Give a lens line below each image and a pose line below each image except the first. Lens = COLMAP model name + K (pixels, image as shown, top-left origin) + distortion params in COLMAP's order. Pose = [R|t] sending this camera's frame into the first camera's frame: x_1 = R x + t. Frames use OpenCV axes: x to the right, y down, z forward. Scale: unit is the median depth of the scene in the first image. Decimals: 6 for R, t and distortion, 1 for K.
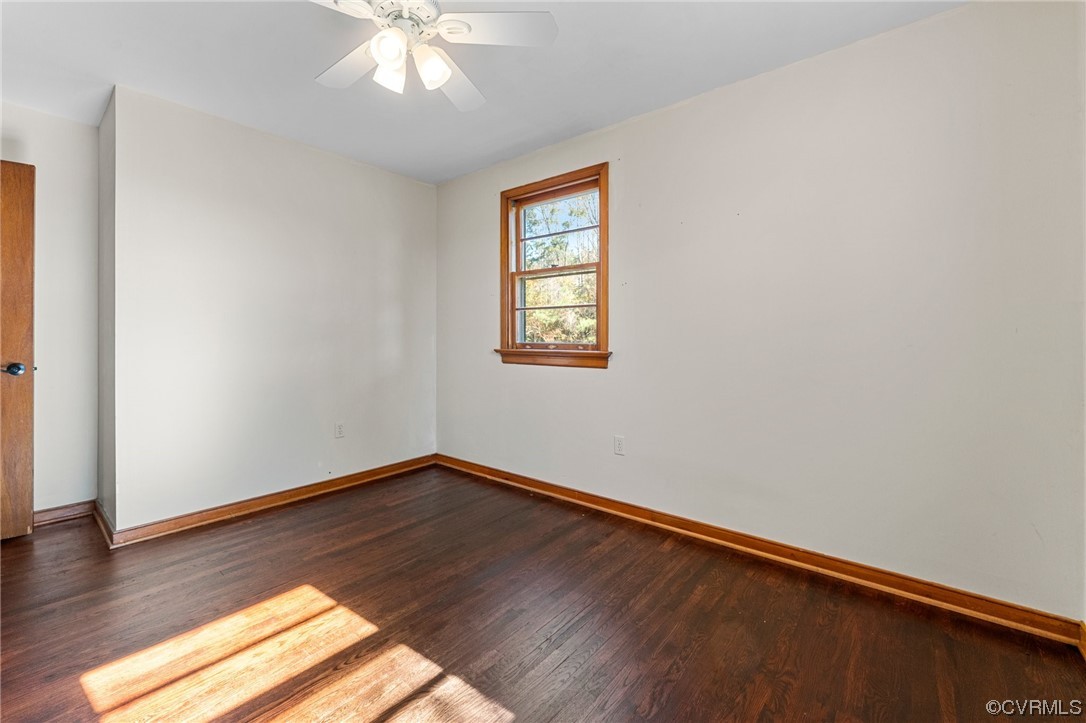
lens RADIAL K [[442.1, 0, 537.1], [0, 442.1, 337.7], [0, 0, 1]] dist [-0.001522, -0.000340]
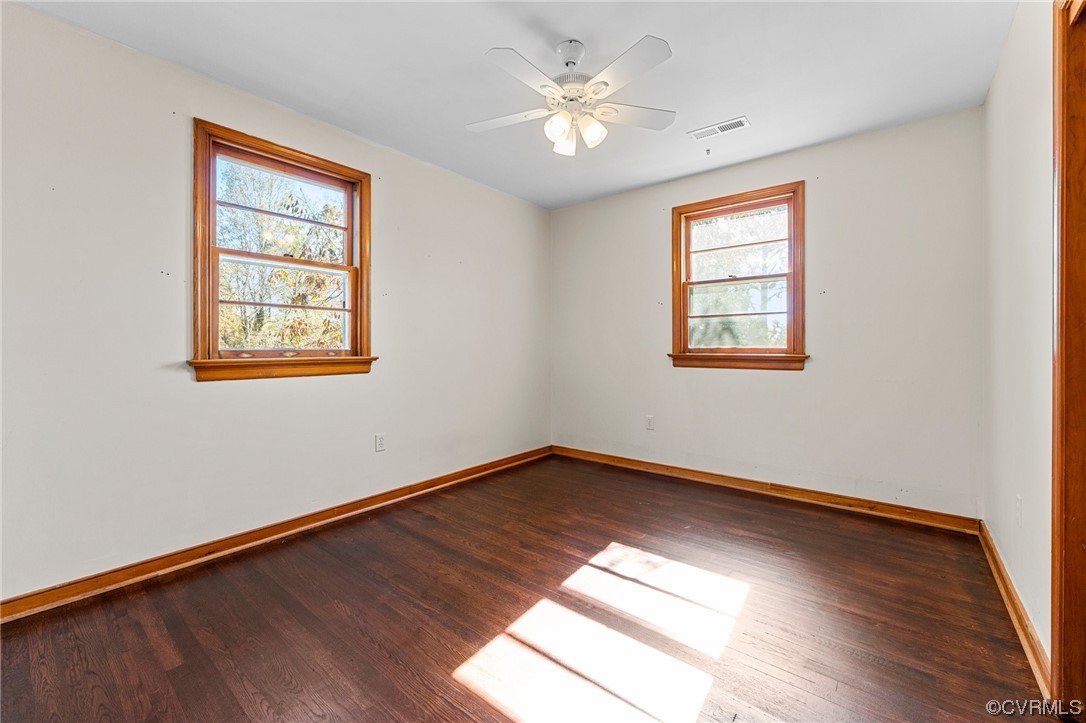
lens RADIAL K [[442.1, 0, 538.9], [0, 442.1, 350.1], [0, 0, 1]] dist [-0.001522, -0.000340]
pose [[0.006380, -0.009832, 0.999931, -0.880074], [0.003397, 0.999946, 0.009810, 0.007701], [-0.999974, 0.003334, 0.006413, 0.594371]]
